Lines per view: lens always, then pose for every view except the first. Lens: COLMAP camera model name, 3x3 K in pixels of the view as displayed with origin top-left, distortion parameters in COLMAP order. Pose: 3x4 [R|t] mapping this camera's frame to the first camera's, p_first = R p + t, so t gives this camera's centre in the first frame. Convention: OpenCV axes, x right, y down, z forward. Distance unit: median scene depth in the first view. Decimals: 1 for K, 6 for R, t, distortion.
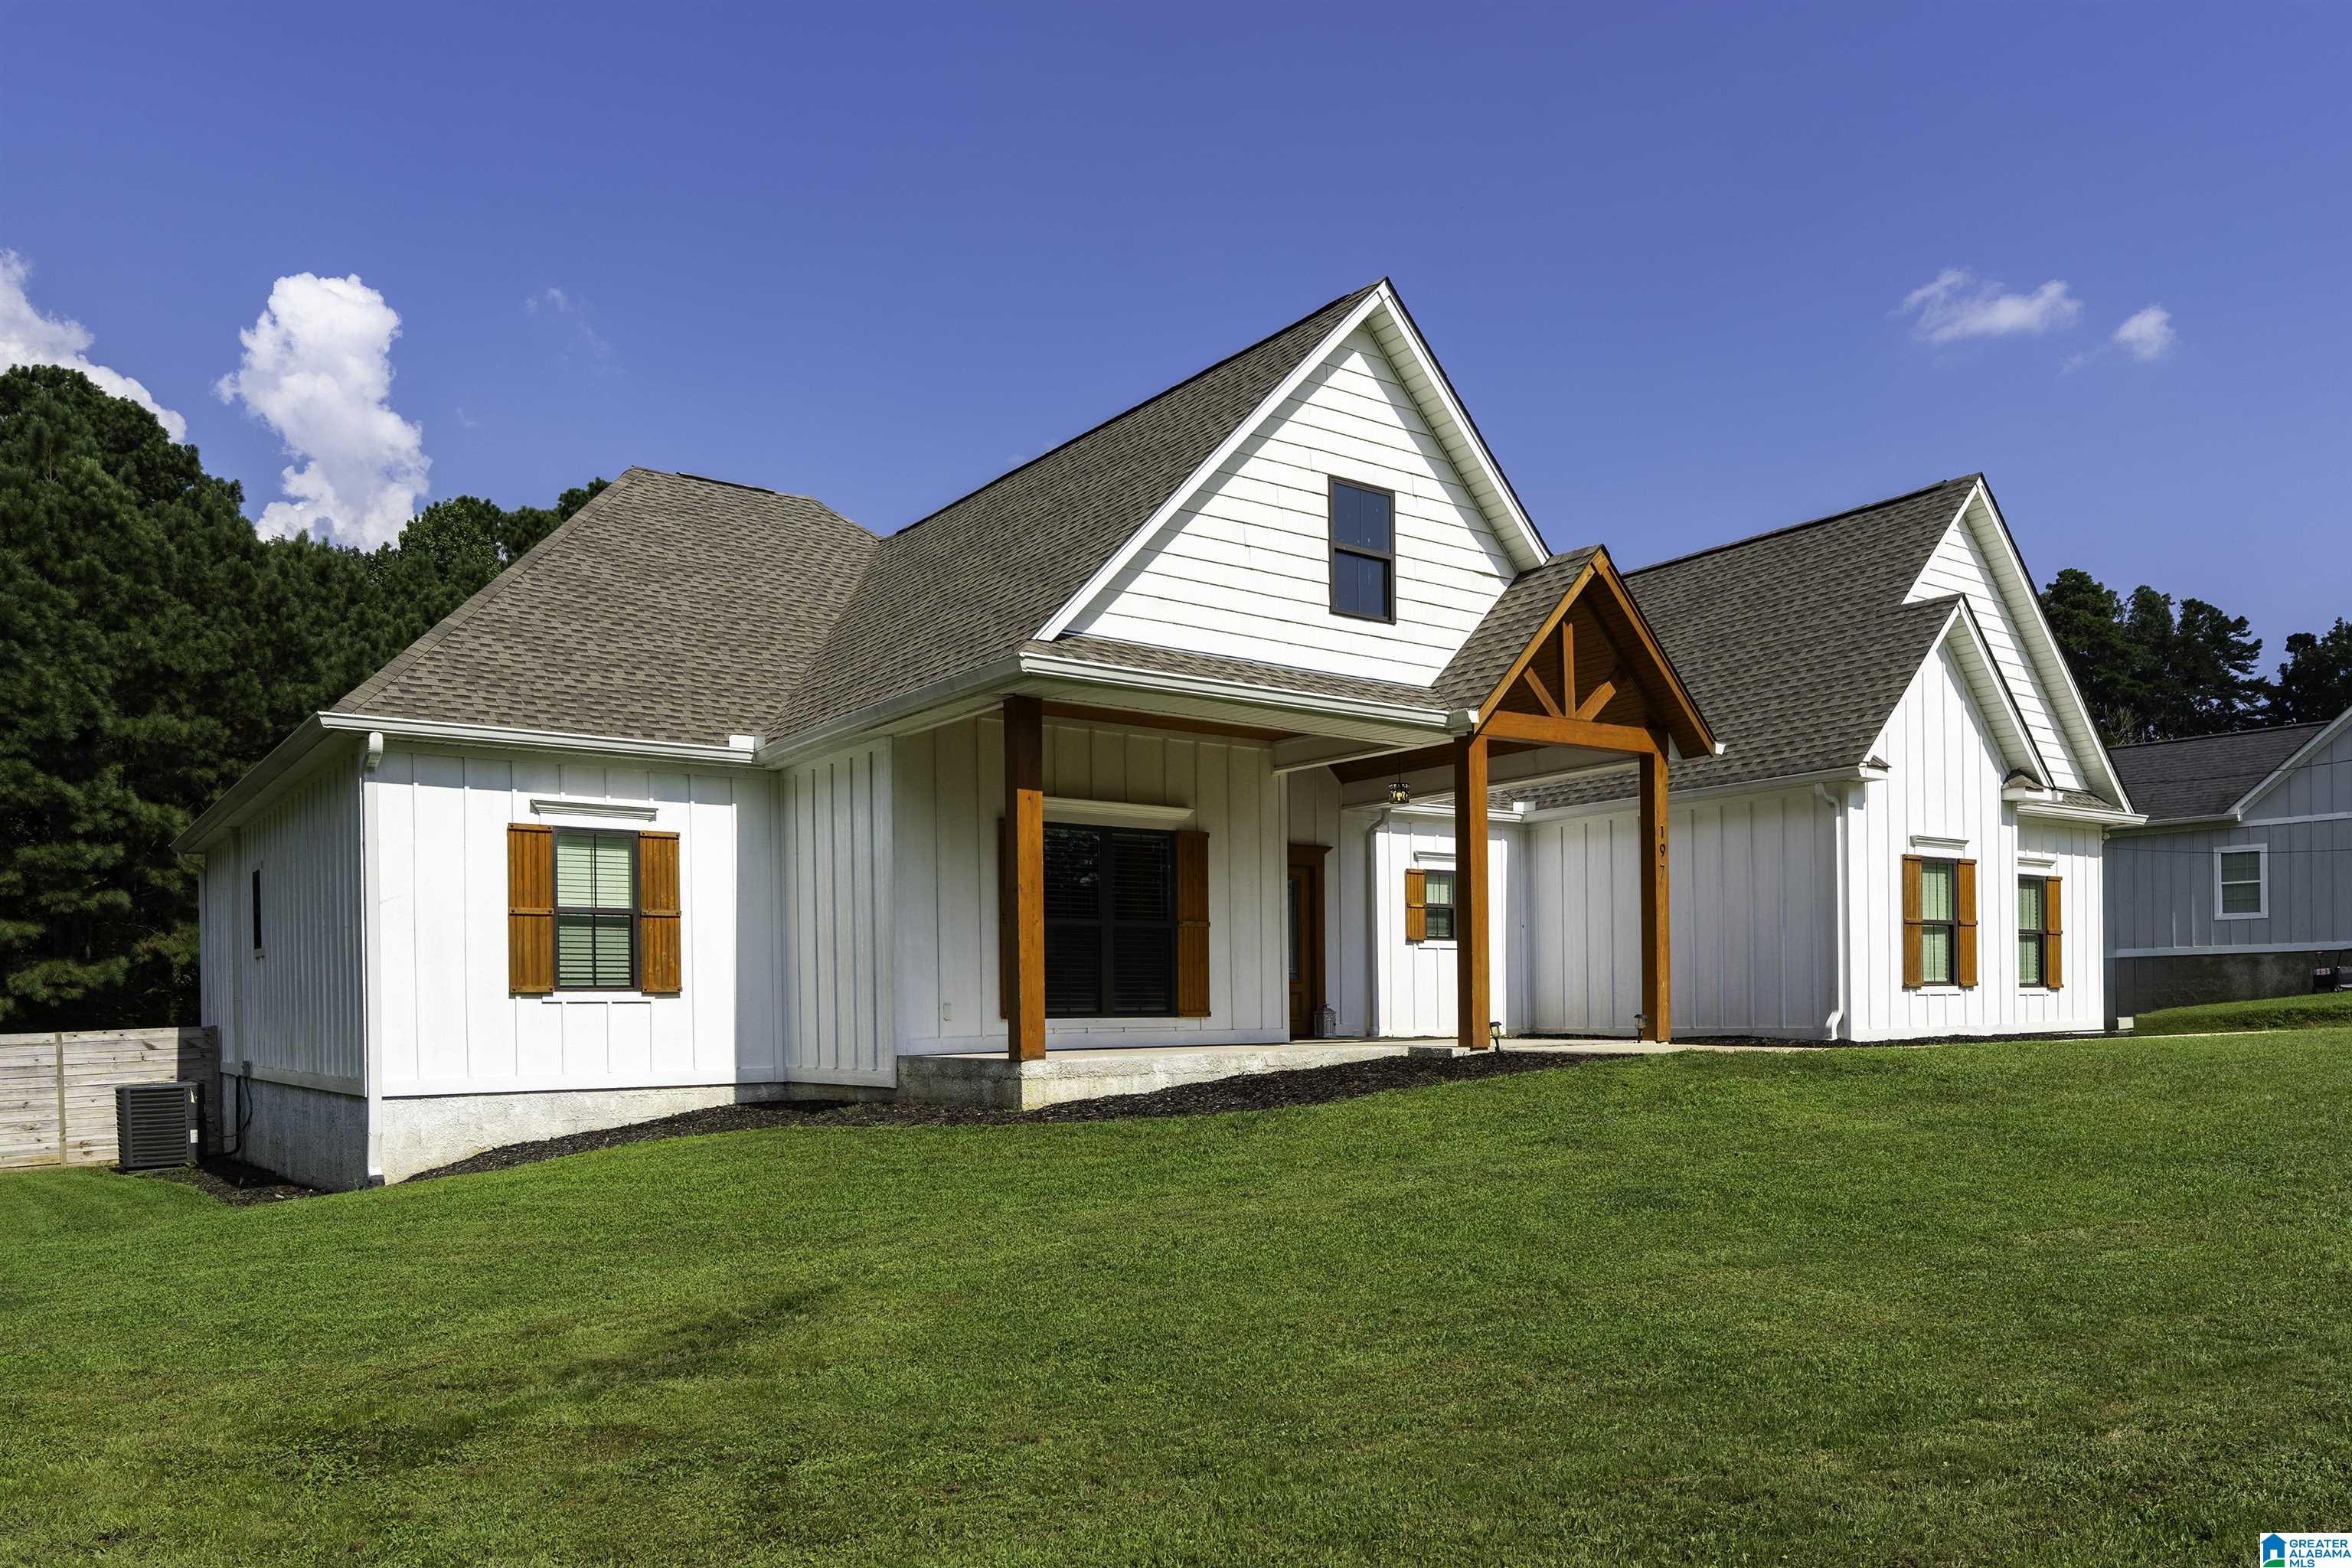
lens RADIAL K [[1599.4, 0, 1176.0], [0, 1599.4, 784.0], [0, 0, 1]] dist [0.026150, 0.000023]
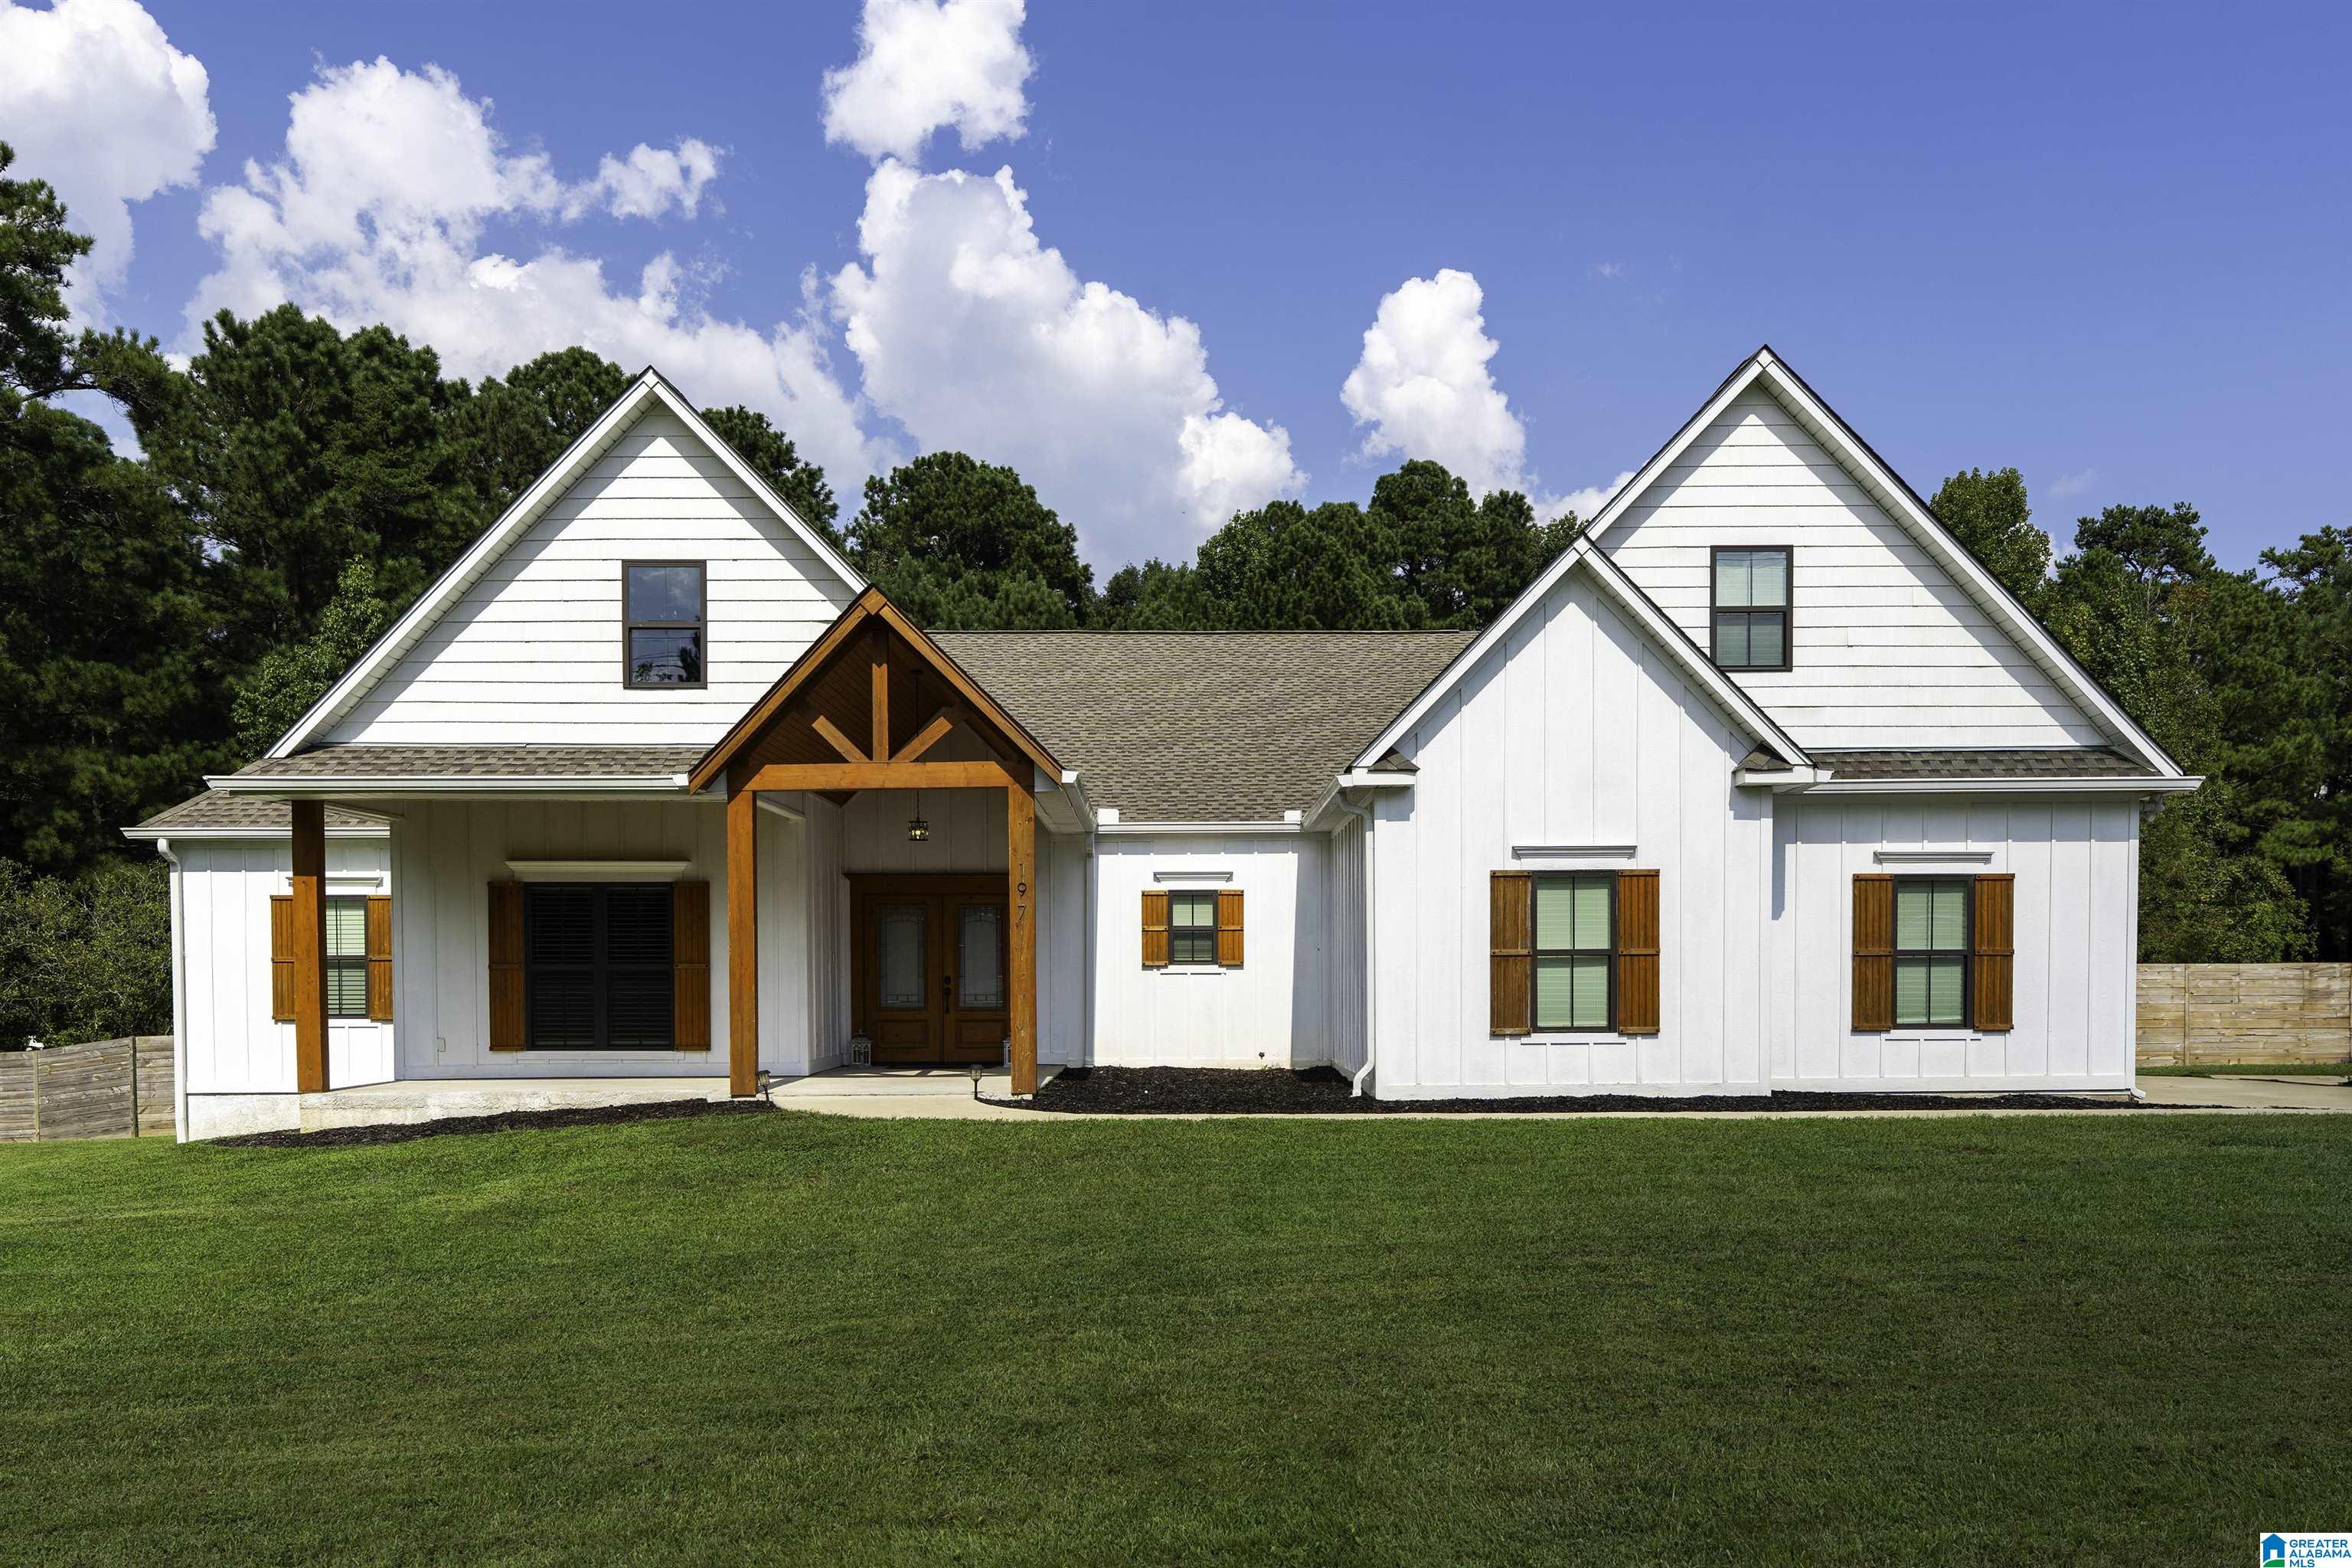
lens RADIAL K [[1637.9, 0, 1176.0], [0, 1637.9, 784.0], [0, 0, 1]] dist [0.004572, 0.002599]
pose [[0.811301, -0.056902, -0.581853, 0.983536], [0.074710, 0.997183, 0.006654, -0.020698], [0.579835, -0.048868, 0.813267, 0.295076]]
